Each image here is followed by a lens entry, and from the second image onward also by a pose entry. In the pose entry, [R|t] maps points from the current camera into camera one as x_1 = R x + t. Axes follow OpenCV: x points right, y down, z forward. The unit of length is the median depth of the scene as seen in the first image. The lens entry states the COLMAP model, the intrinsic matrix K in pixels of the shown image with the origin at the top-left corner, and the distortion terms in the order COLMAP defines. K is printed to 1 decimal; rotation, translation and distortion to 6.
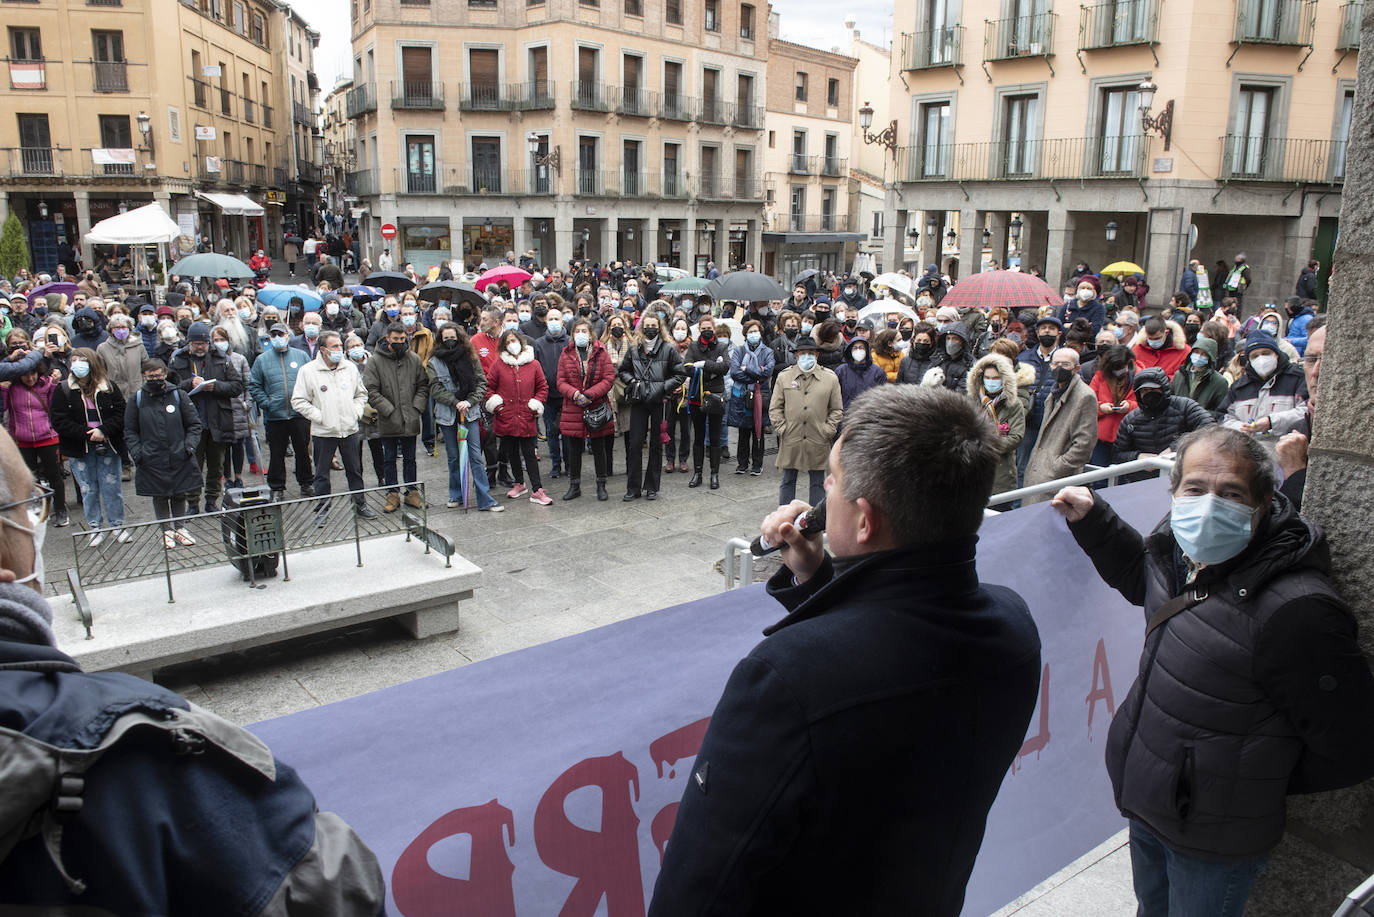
lens RADIAL K [[1048.9, 0, 687.0], [0, 1048.9, 458.5], [0, 0, 1]] dist [-0.043199, -0.007343]
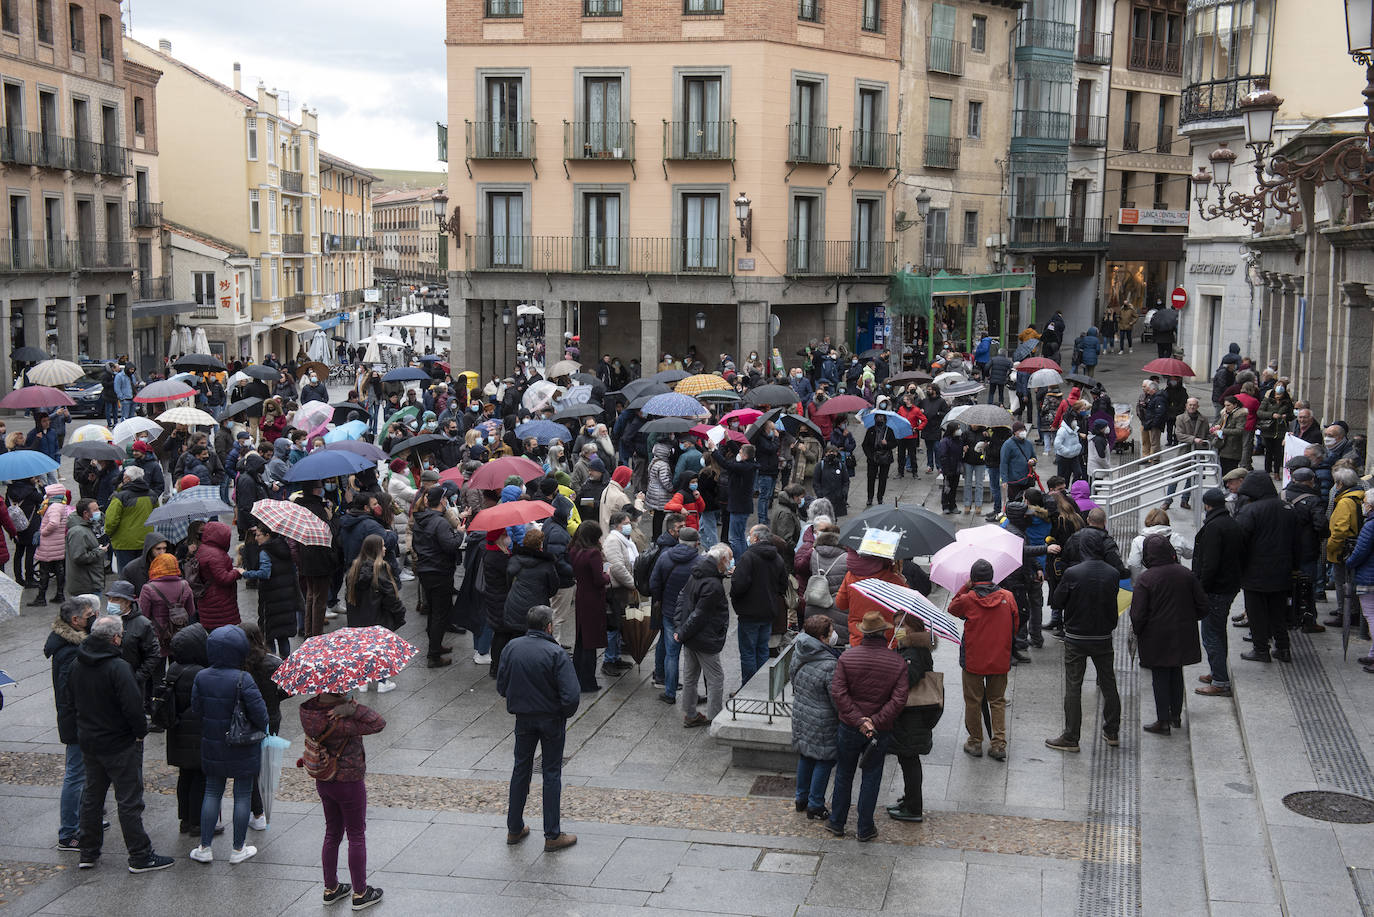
lens RADIAL K [[1764.4, 0, 700.8], [0, 1764.4, 452.6], [0, 0, 1]] dist [0.173895, -0.072382]
pose [[0.762973, -0.078648, 0.641629, -0.547668], [0.141280, 0.988863, -0.046789, 0.005484], [-0.630803, 0.126348, 0.765587, -0.285906]]
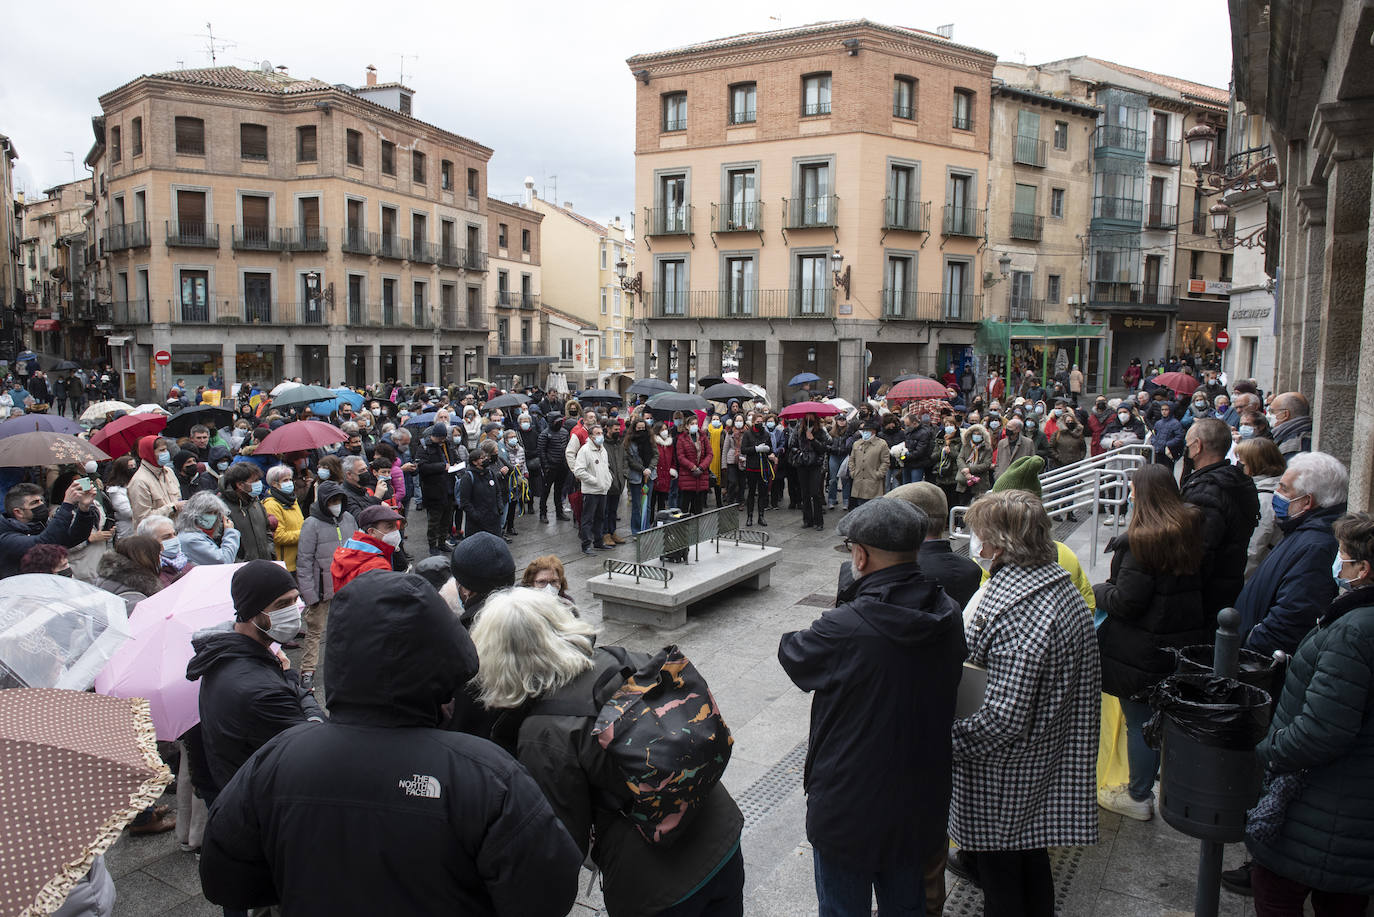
lens RADIAL K [[966.7, 0, 687.0], [0, 966.7, 458.5], [0, 0, 1]] dist [-0.021534, -0.048219]
pose [[0.921865, -0.045234, 0.384861, -0.176178], [0.085235, 0.992510, -0.087512, 0.015086], [-0.378020, 0.113478, 0.918816, -0.086959]]
